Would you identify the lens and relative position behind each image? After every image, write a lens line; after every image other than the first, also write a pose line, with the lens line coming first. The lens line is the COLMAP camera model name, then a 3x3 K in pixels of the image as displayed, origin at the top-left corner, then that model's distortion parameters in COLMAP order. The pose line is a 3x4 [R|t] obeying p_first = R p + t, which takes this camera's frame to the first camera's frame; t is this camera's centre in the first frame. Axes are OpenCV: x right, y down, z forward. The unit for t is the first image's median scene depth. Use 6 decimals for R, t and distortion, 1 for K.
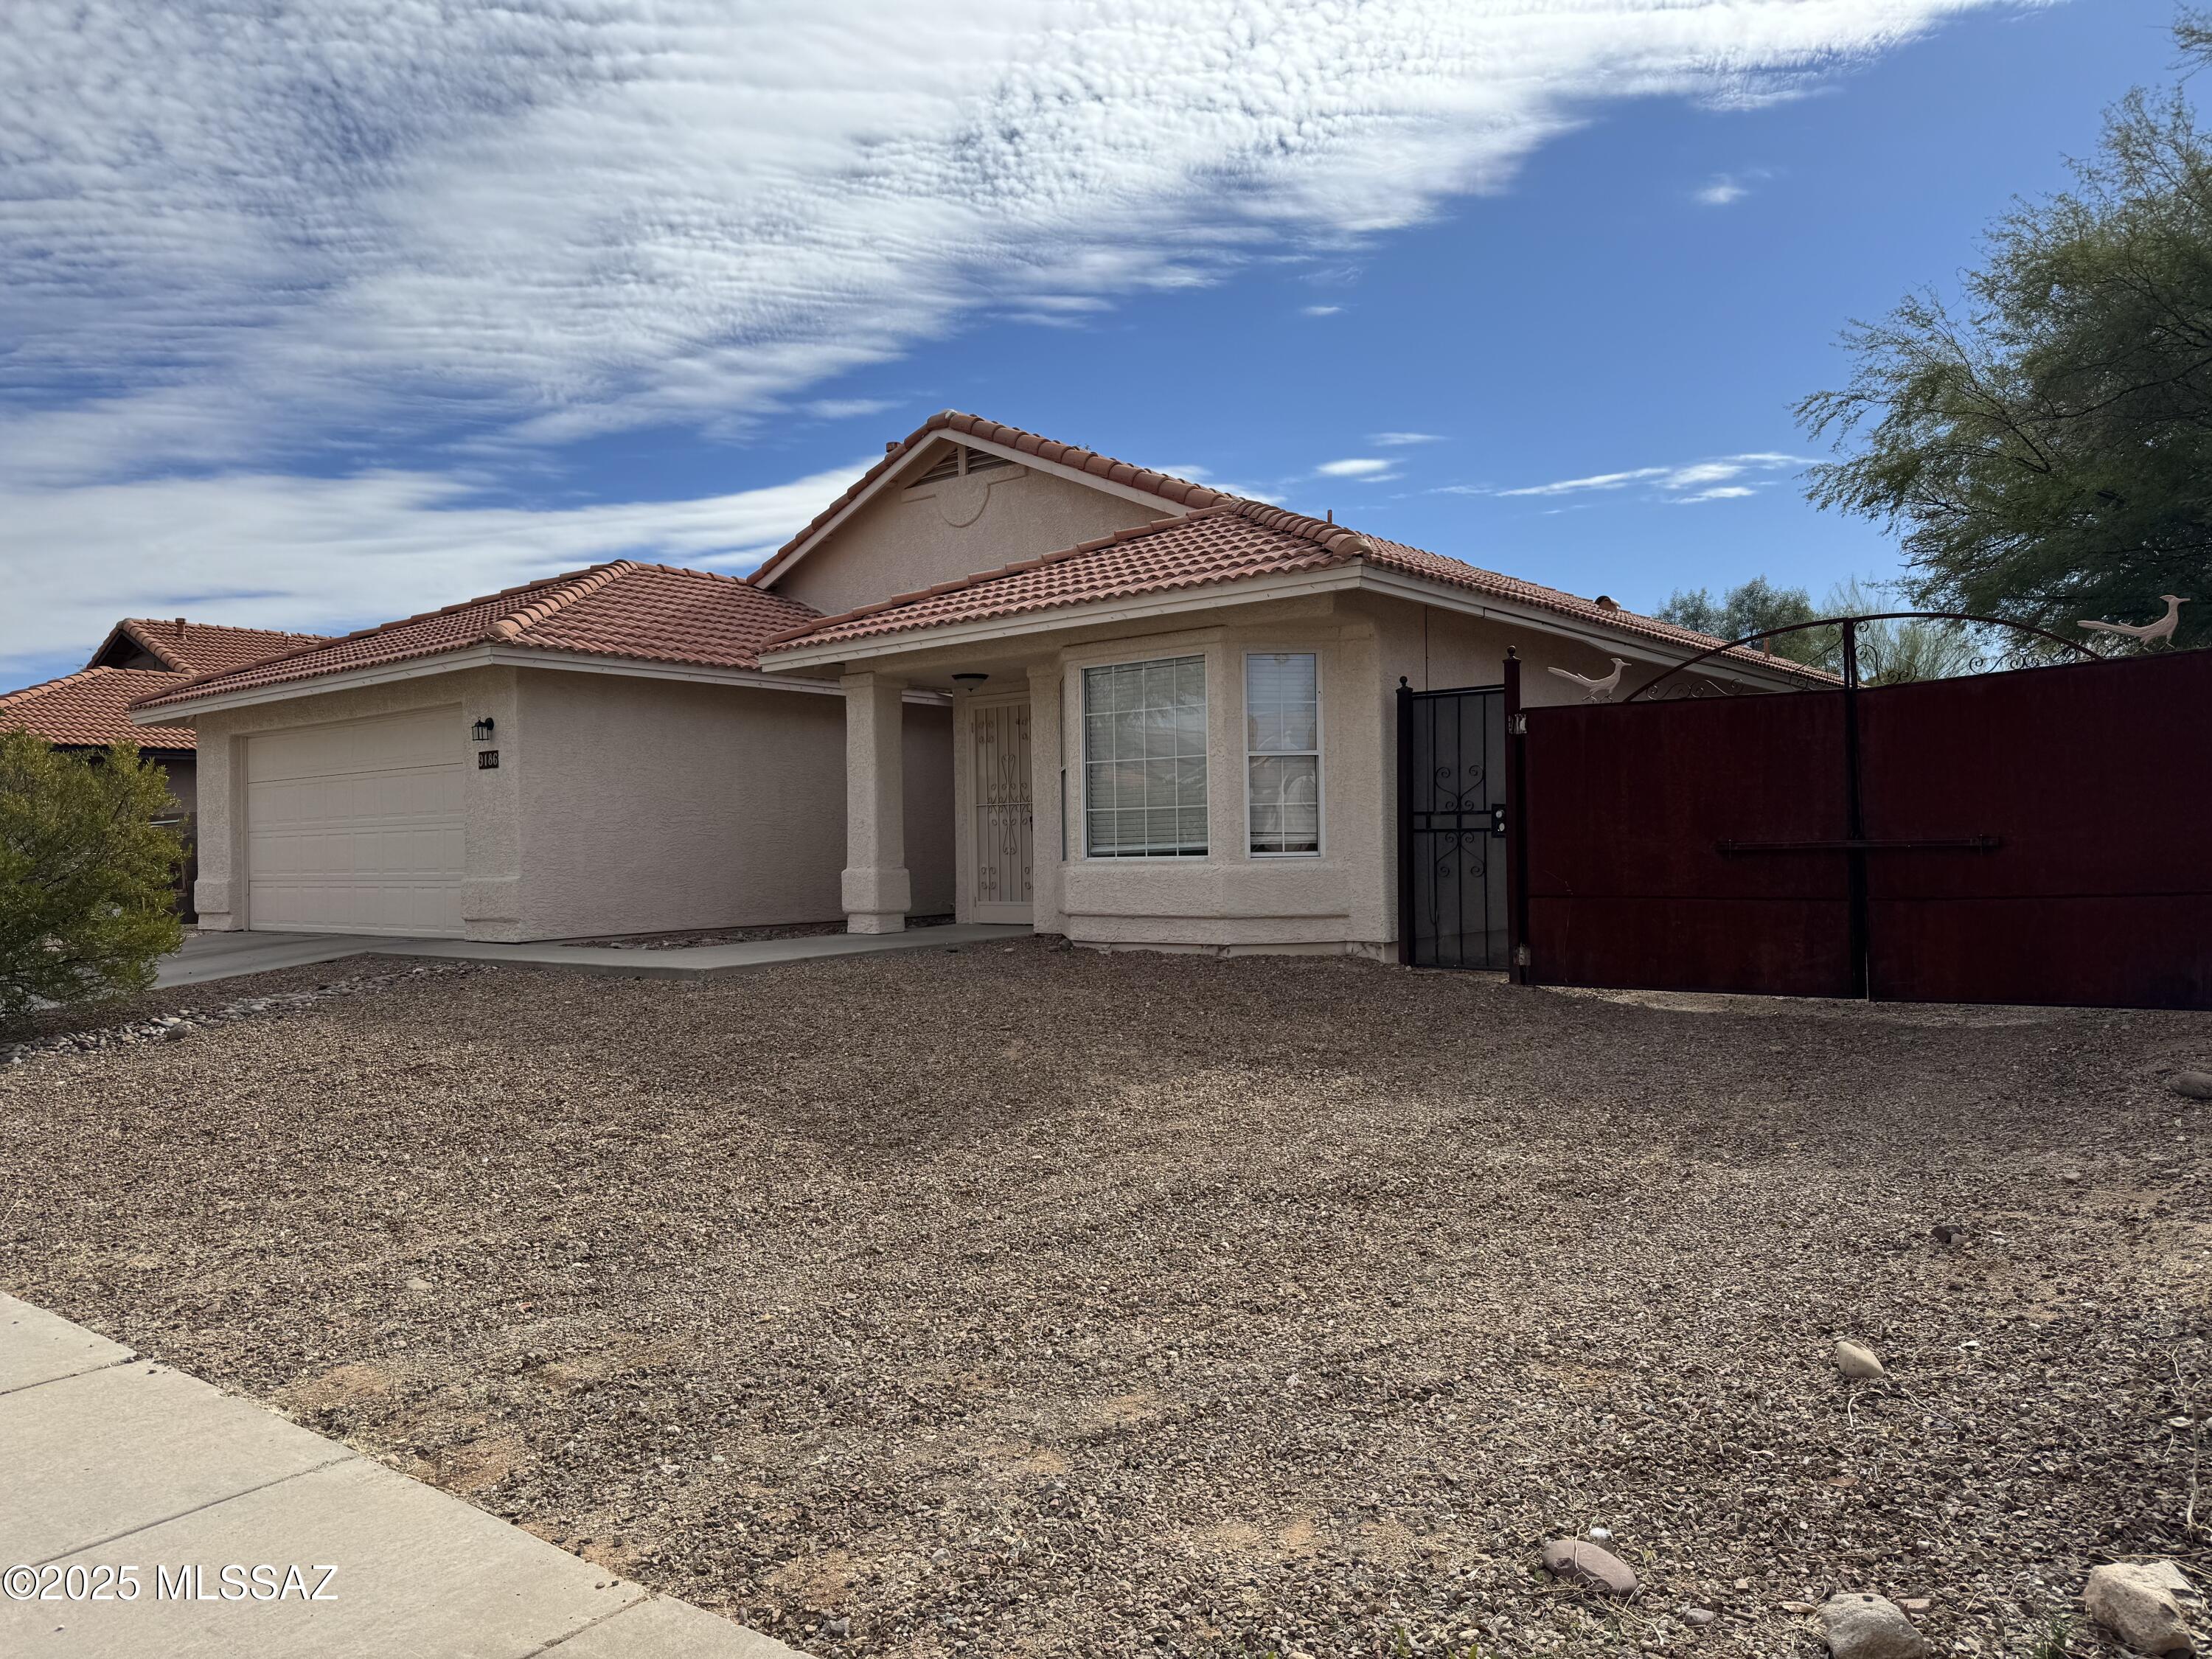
lens RADIAL K [[1520.3, 0, 1106.0], [0, 1520.3, 829.5], [0, 0, 1]] dist [0.081737, -0.003091]
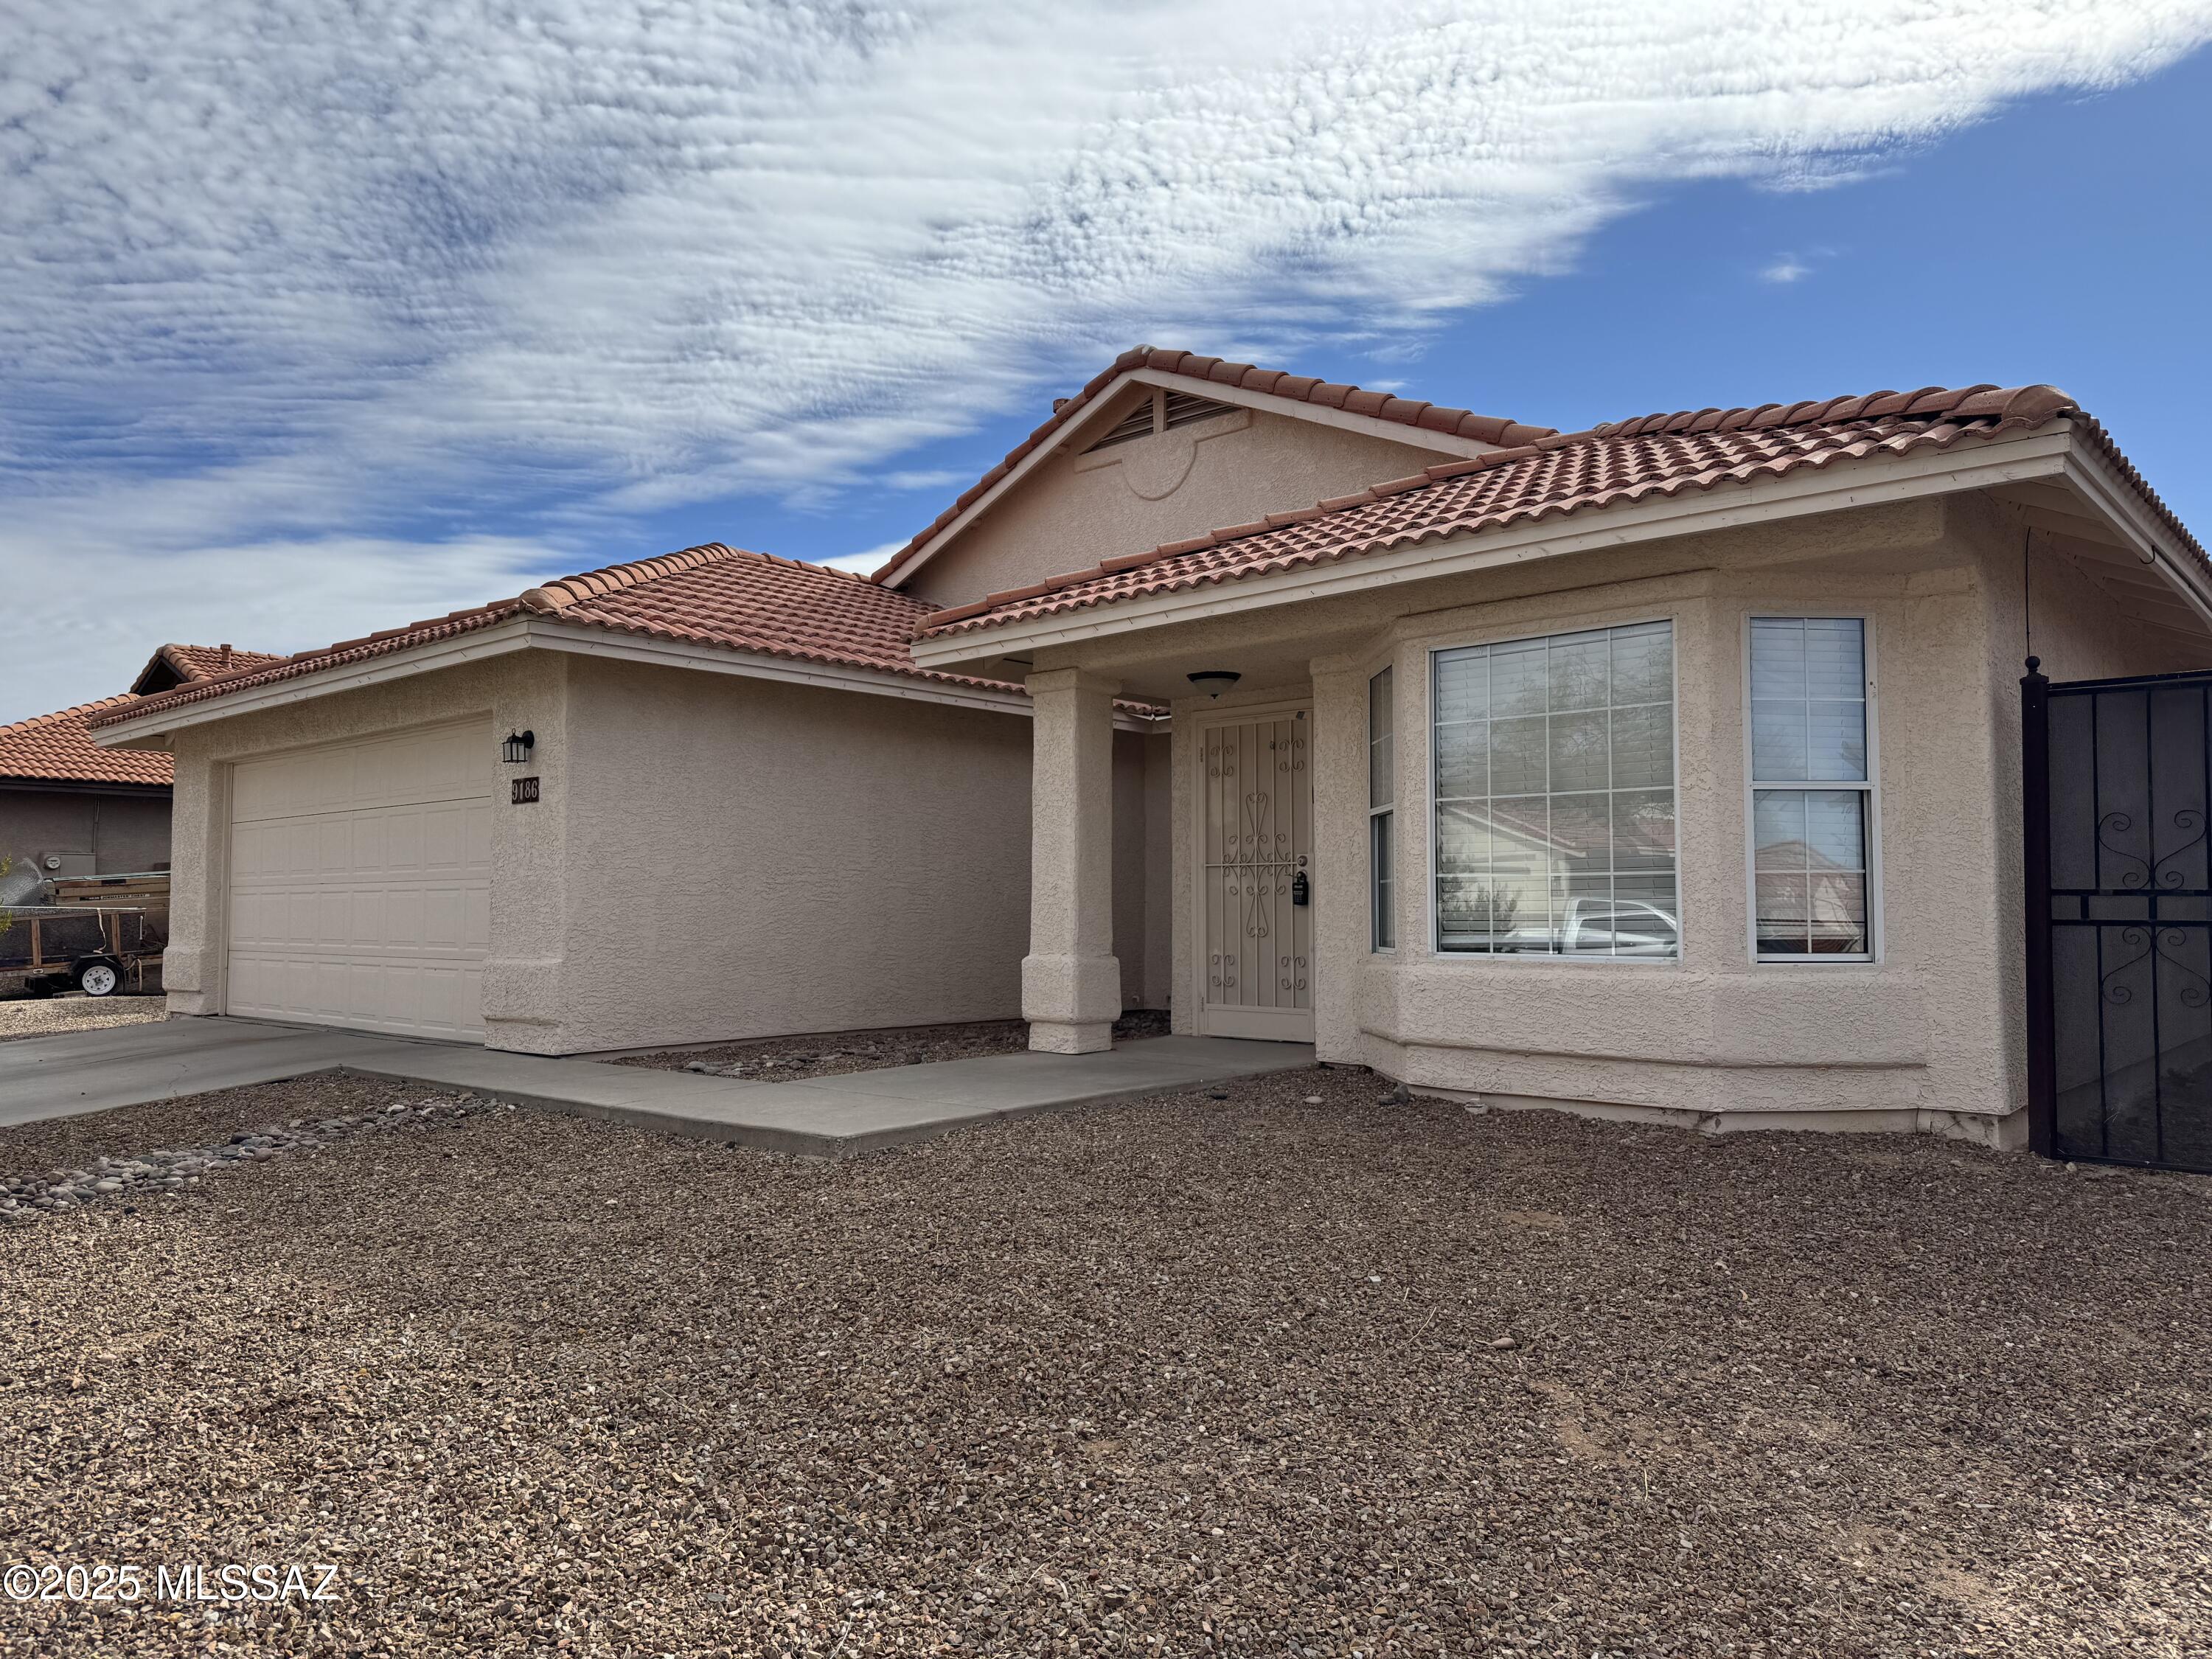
lens RADIAL K [[1520.3, 0, 1106.0], [0, 1520.3, 829.5], [0, 0, 1]] dist [0.081737, -0.003091]
pose [[0.998684, 0.014202, -0.049280, -0.104695], [-0.016193, 0.999059, -0.040240, -0.003846], [0.048662, 0.040985, 0.997974, 0.322132]]
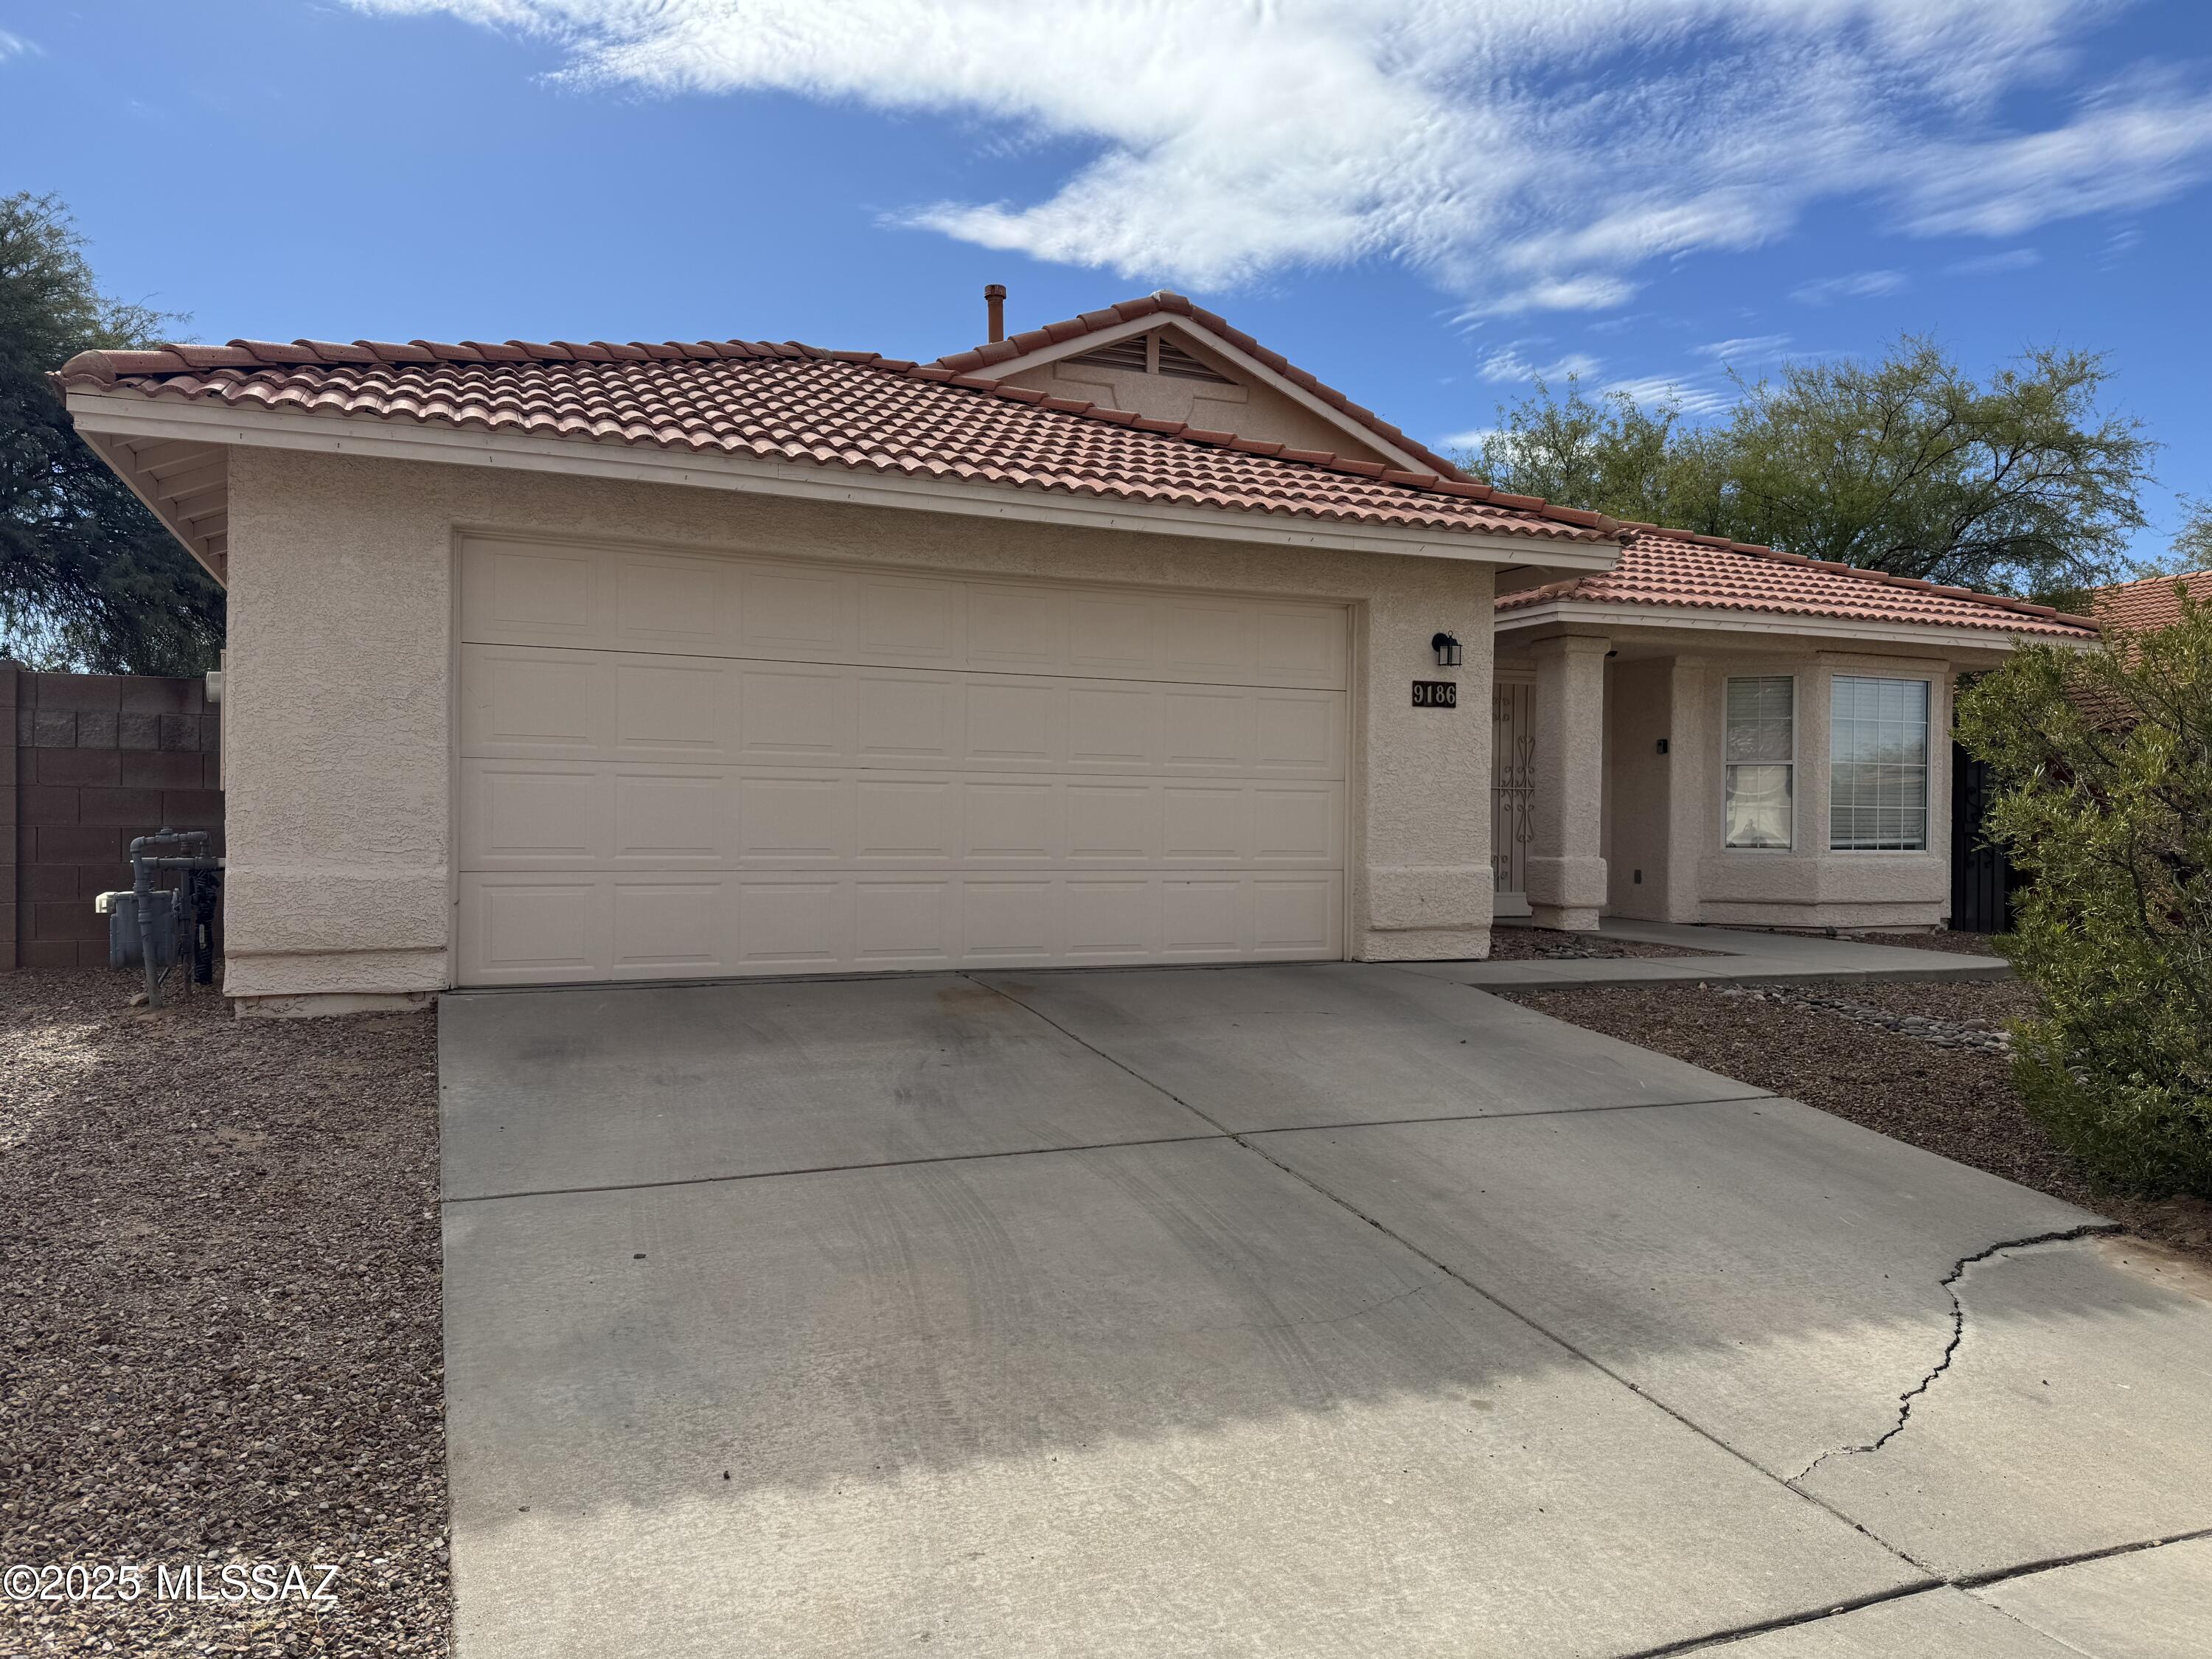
lens RADIAL K [[1520.3, 0, 1106.0], [0, 1520.3, 829.5], [0, 0, 1]] dist [0.081737, -0.003091]
pose [[0.467231, 0.019104, 0.883929, -1.080315], [-0.030571, 0.999518, -0.005443, 0.022674], [-0.883606, -0.024479, 0.467590, 0.828832]]
